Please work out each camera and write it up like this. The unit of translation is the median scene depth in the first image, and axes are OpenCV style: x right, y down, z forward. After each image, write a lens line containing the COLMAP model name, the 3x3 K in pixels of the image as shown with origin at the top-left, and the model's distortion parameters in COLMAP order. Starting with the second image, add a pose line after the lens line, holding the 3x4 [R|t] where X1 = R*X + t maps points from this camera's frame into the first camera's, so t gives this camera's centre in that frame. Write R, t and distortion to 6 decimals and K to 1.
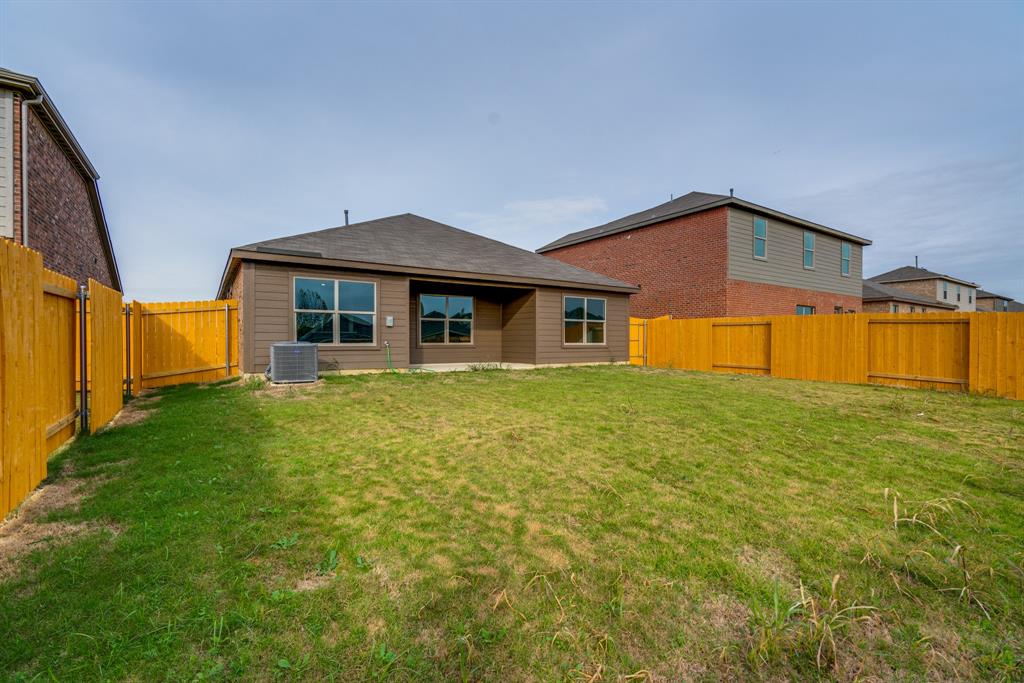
lens RADIAL K [[458.0, 0, 502.4], [0, 458.0, 342.2], [0, 0, 1]] dist [-0.006785, 0.002922]
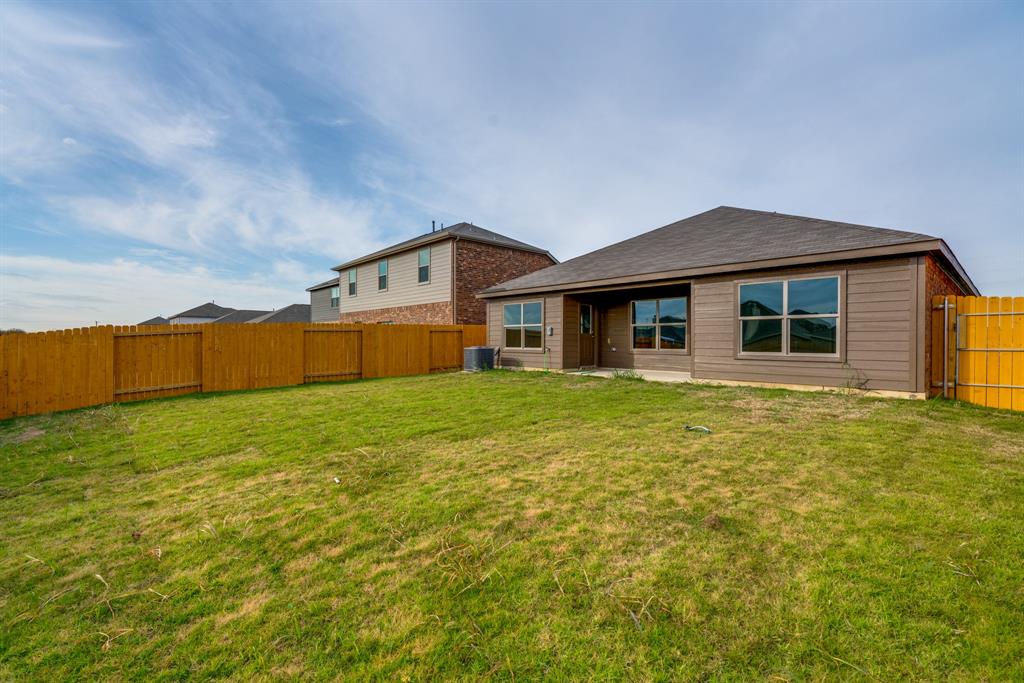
lens RADIAL K [[458.0, 0, 512.1], [0, 458.0, 343.6], [0, 0, 1]] dist [-0.006785, 0.002922]
pose [[0.153770, 0.000645, -0.988107, 0.772802], [-0.010587, 0.999943, -0.000994, -0.006310], [0.988050, 0.010614, 0.153768, 0.560854]]
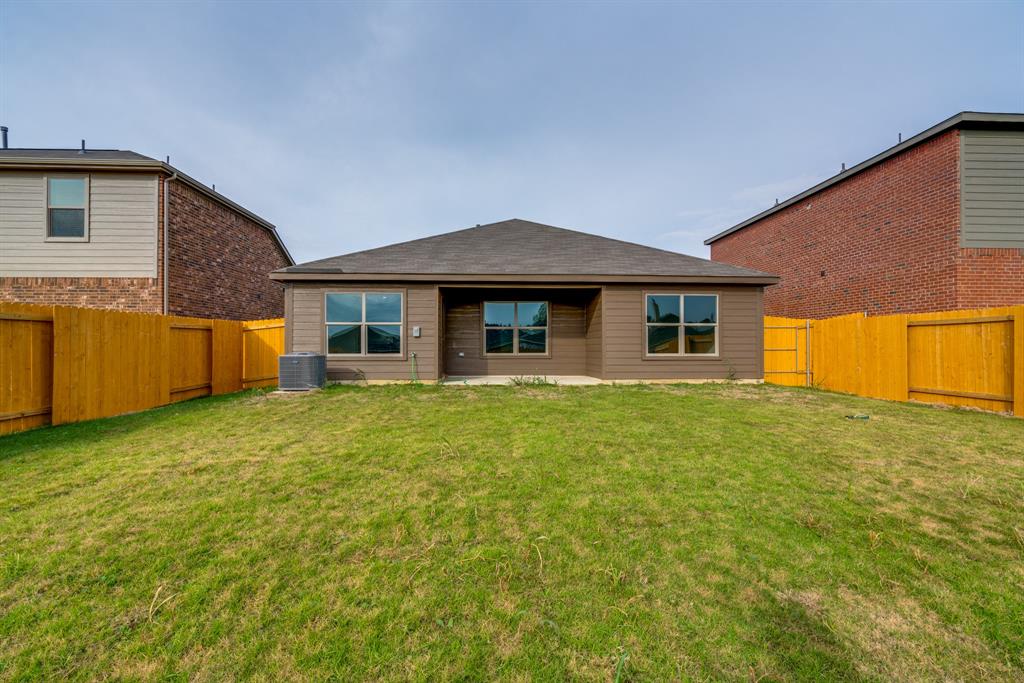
lens RADIAL K [[458.0, 0, 508.7], [0, 458.0, 344.9], [0, 0, 1]] dist [-0.006785, 0.002922]
pose [[0.859815, -0.007683, -0.510548, 0.337107], [0.000569, 0.999901, -0.014088, -0.002319], [0.510606, 0.011823, 0.859734, 0.204906]]
